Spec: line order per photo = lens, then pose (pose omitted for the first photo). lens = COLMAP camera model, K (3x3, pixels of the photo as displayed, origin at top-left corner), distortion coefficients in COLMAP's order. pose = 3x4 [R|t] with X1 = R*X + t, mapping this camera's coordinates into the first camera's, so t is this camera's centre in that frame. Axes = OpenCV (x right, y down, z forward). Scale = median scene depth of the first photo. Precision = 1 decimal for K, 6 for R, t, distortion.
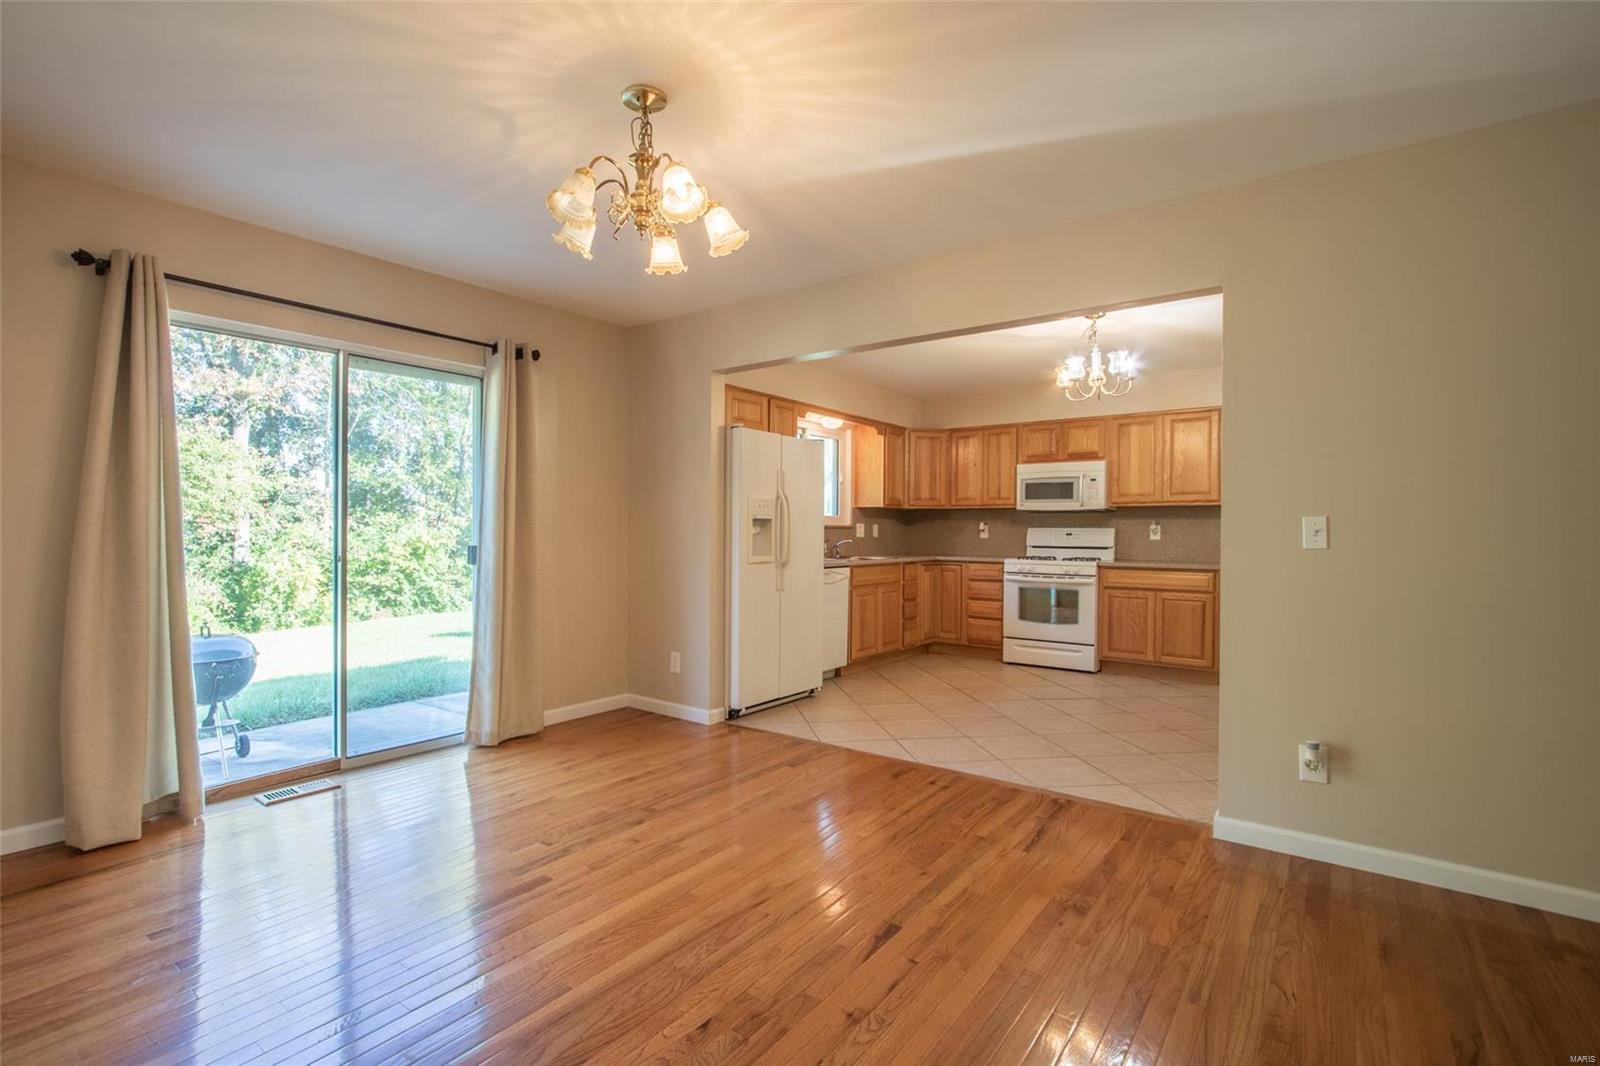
lens RADIAL K [[743.0, 0, 777.1], [0, 743.0, 536.5], [0, 0, 1]] dist [-0.012900, 0.000223]
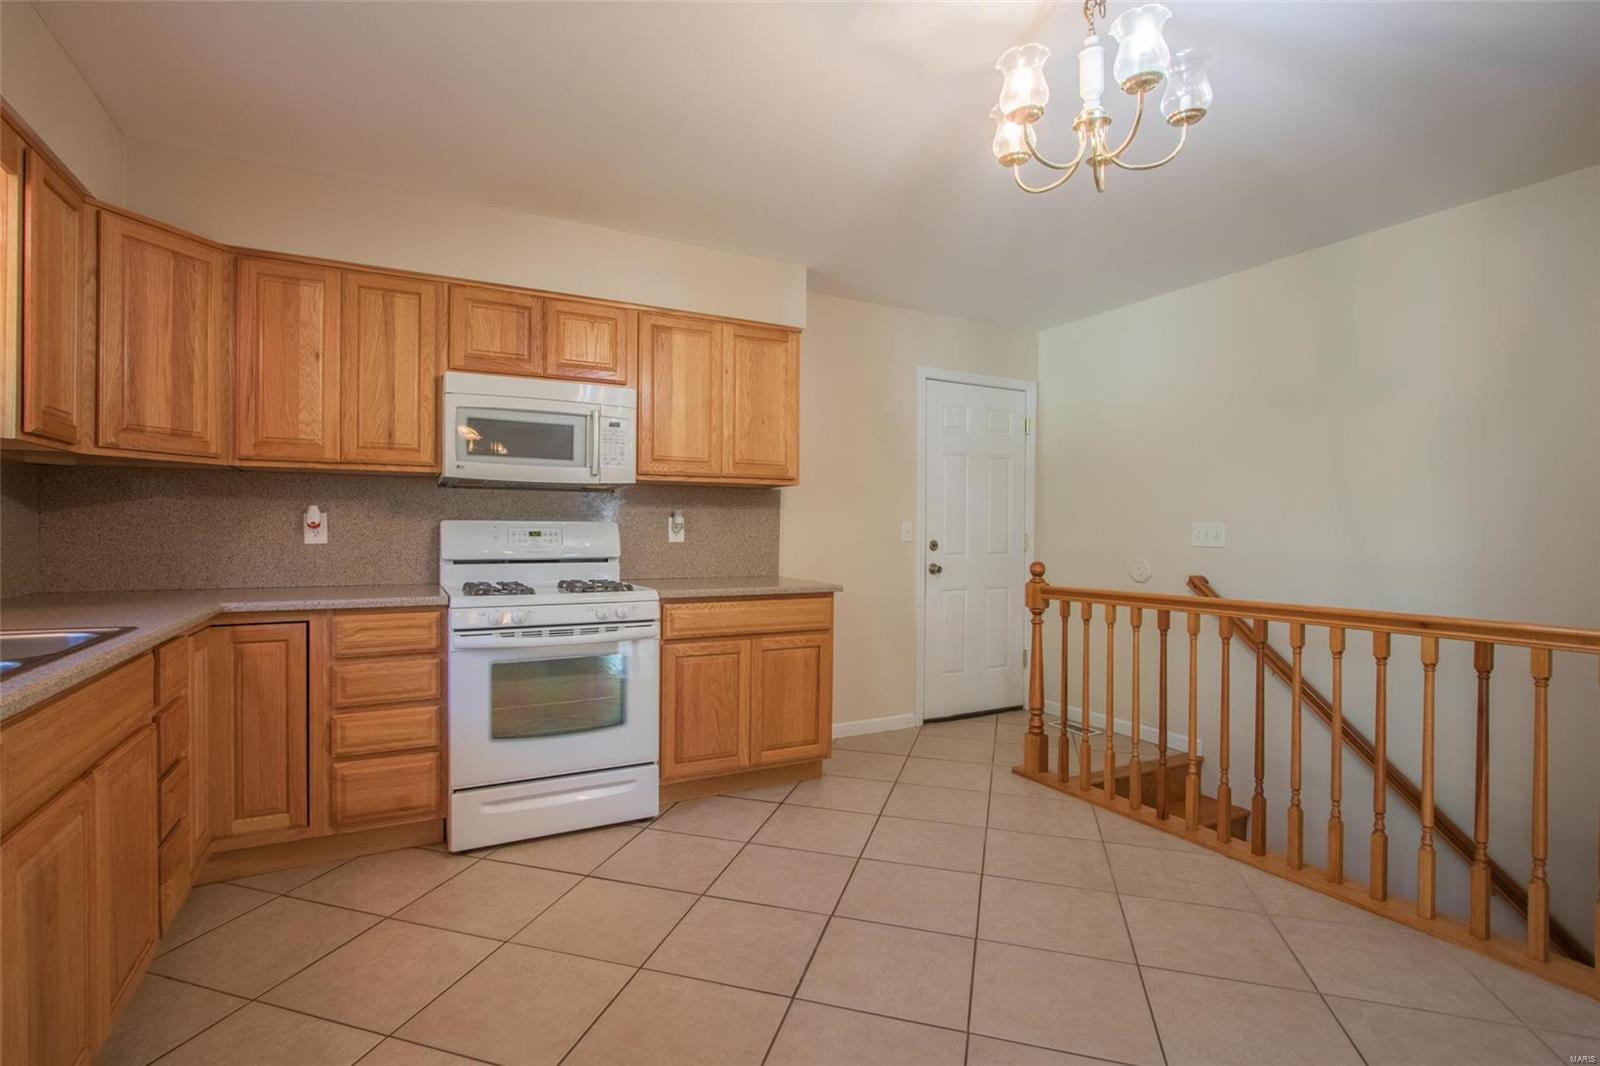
lens RADIAL K [[739.0, 0, 768.8], [0, 739.0, 533.8], [0, 0, 1]] dist [-0.012352, 0.000382]
pose [[0.426353, -0.009623, 0.904506, 0.021419], [0.003559, 0.999954, 0.008960, -0.007592], [-0.904550, -0.000601, 0.426367, 0.729533]]
